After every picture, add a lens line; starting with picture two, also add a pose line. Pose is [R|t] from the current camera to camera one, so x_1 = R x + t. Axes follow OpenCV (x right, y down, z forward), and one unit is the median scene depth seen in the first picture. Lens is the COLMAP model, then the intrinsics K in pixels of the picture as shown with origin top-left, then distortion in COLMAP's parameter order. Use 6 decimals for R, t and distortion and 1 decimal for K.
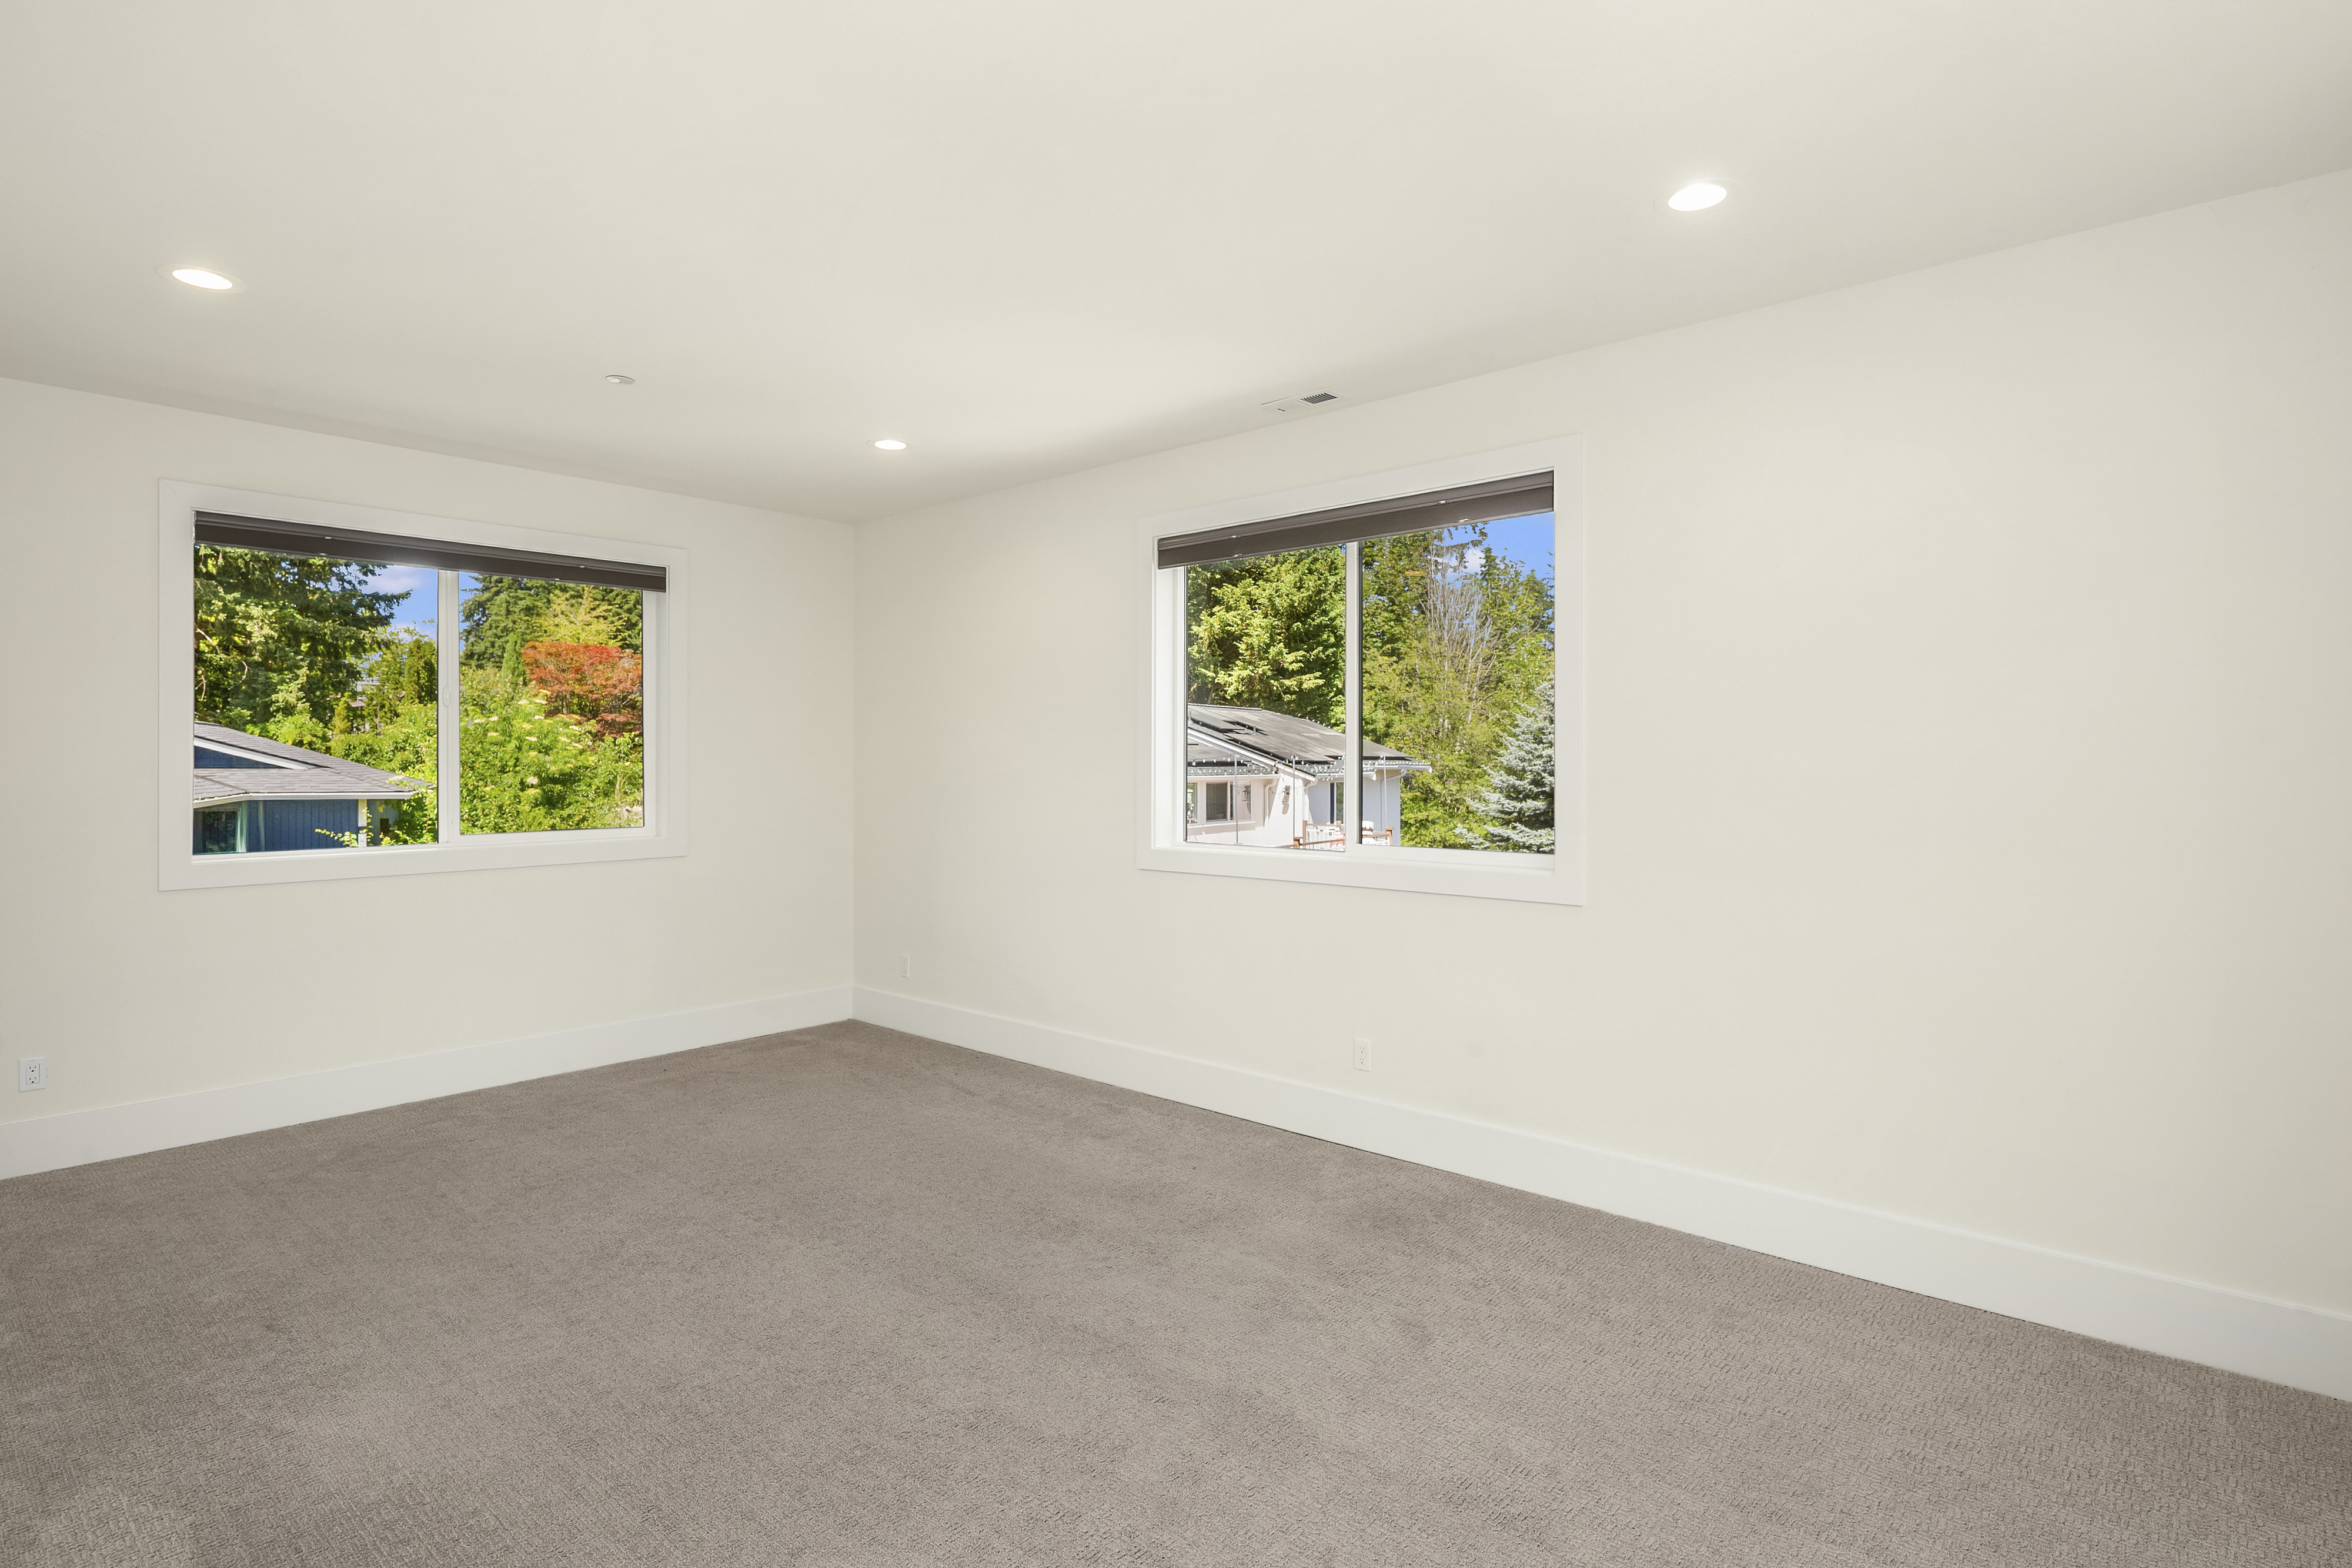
lens RADIAL K [[1075.9, 0, 1172.5], [0, 1075.9, 767.7], [0, 0, 1]] dist [0.002427, 0.000380]
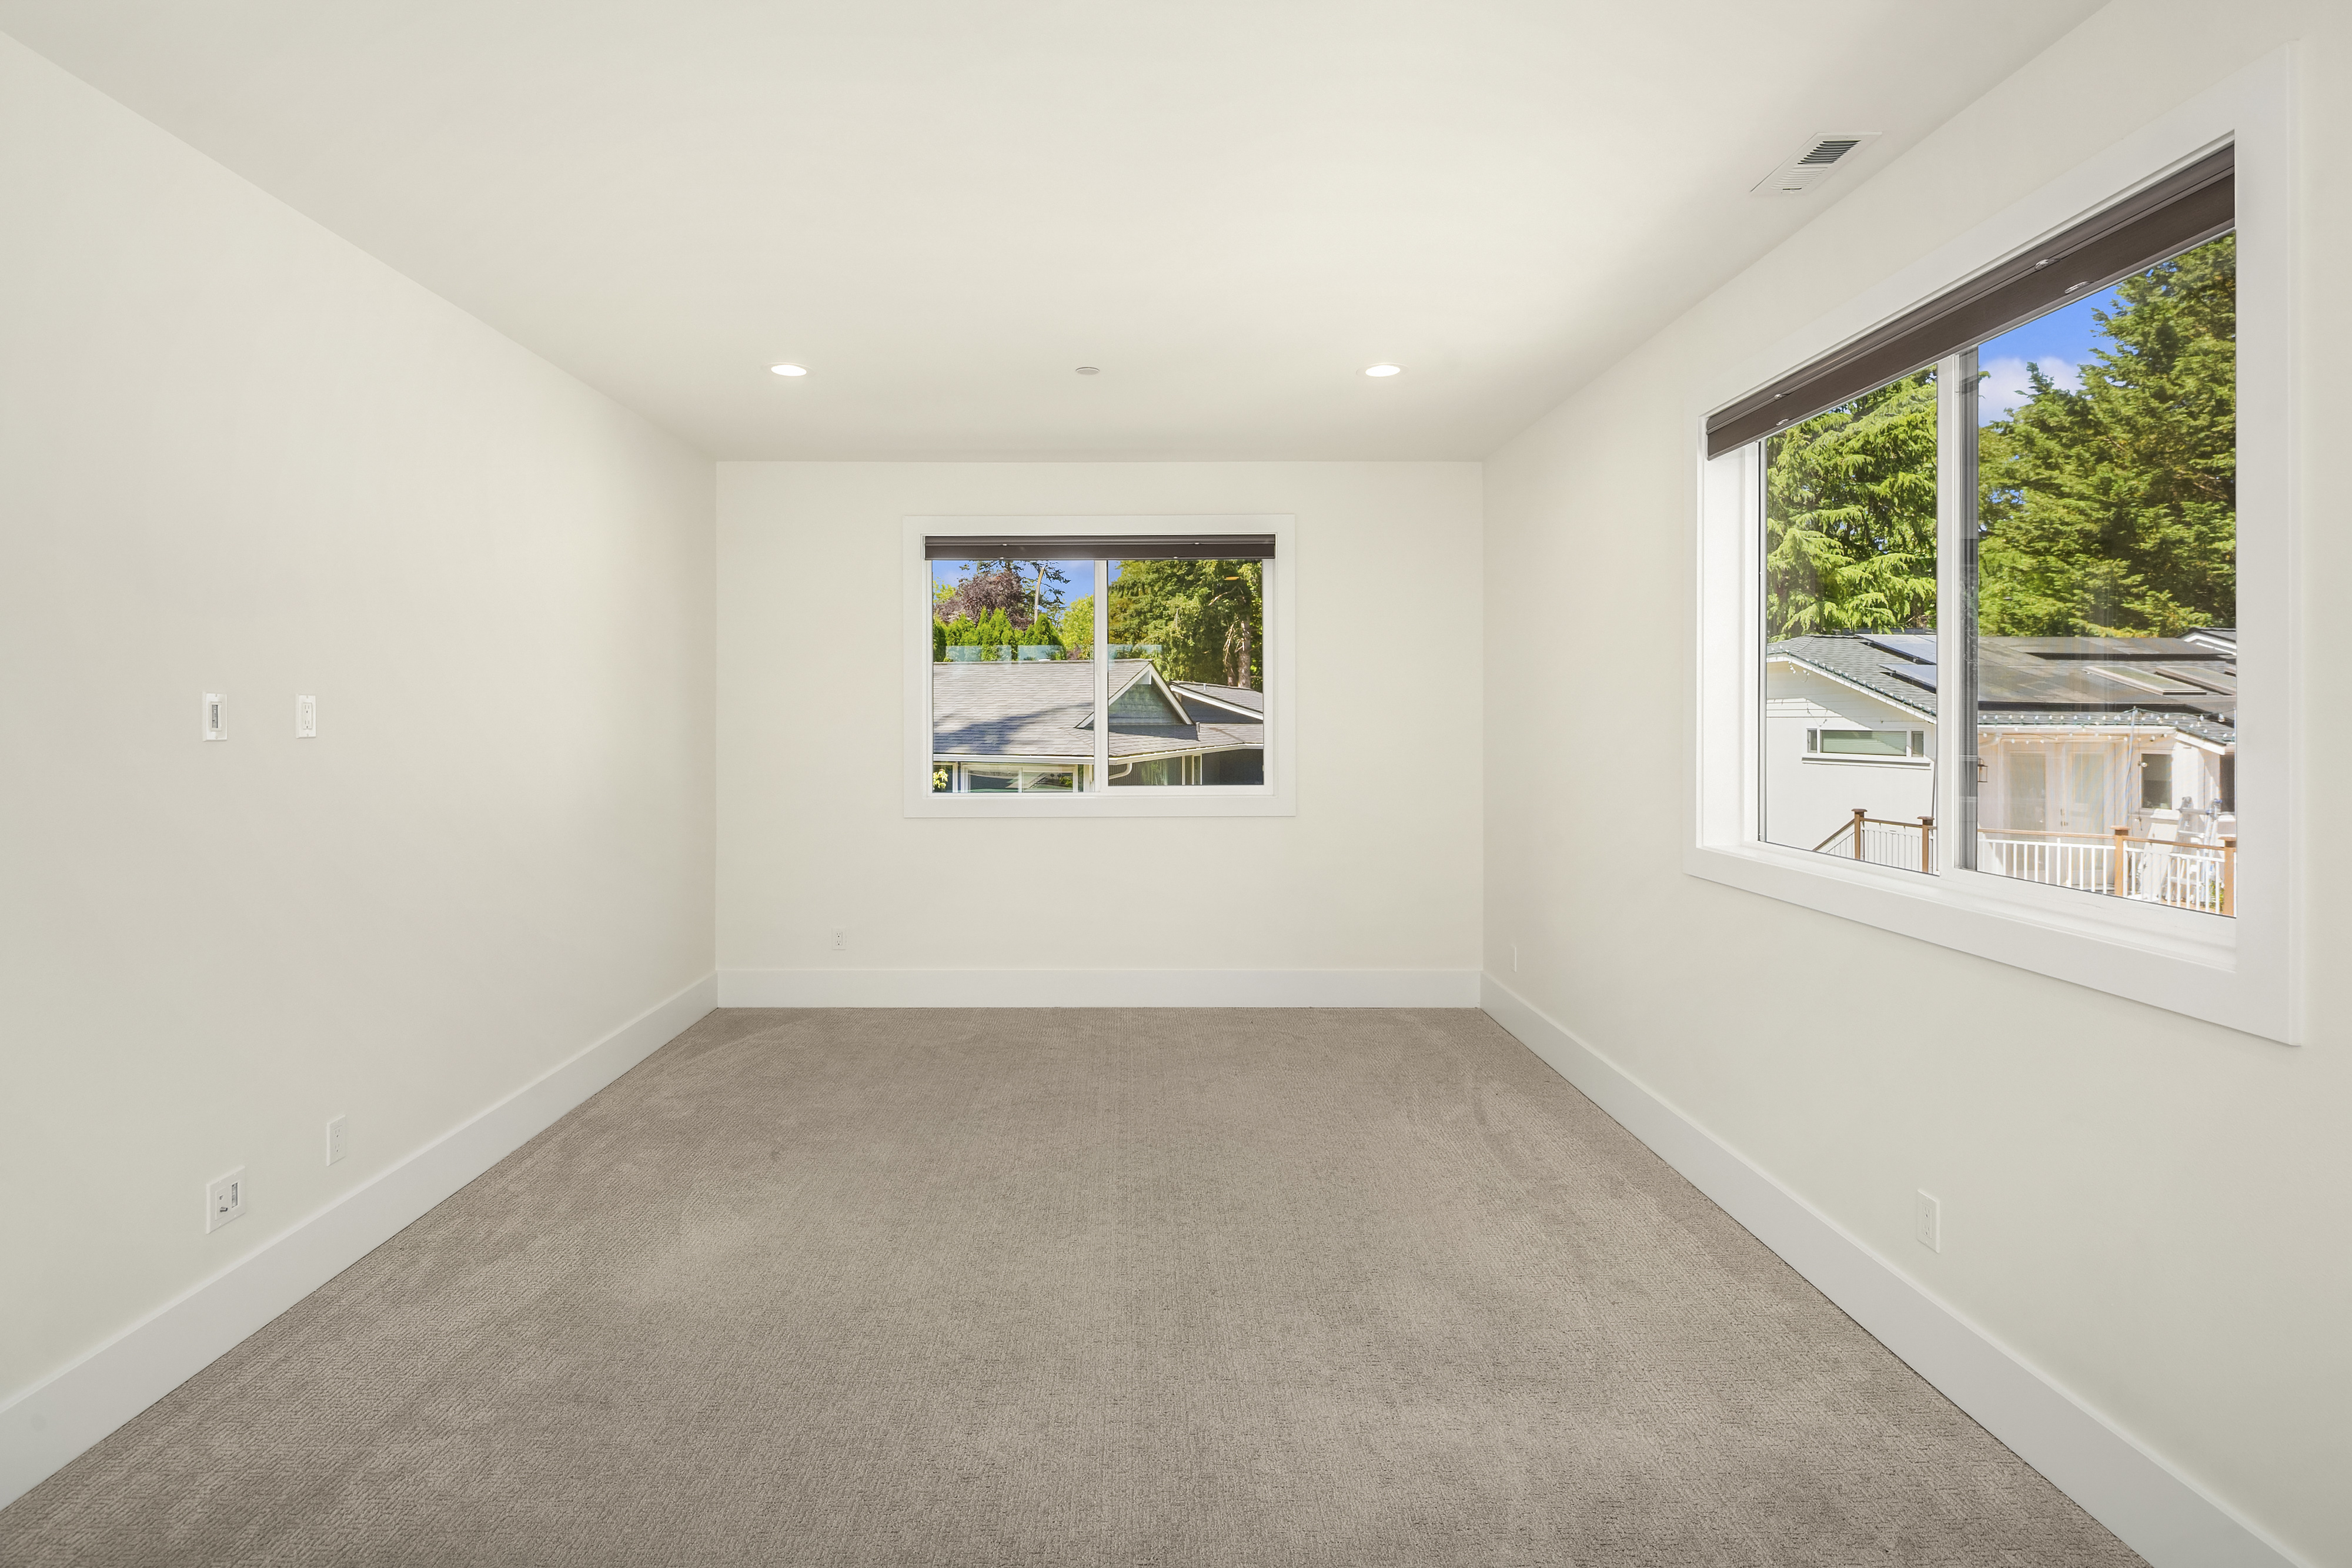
lens RADIAL K [[1132.1, 0, 1174.6], [0, 1132.1, 719.5], [0, 0, 1]] dist [0.017902, -0.012461]
pose [[0.695023, 0.002807, -0.718982, 0.320106], [-0.003283, 0.999994, 0.000731, -0.010712], [0.718980, 0.001852, 0.695029, 0.242066]]
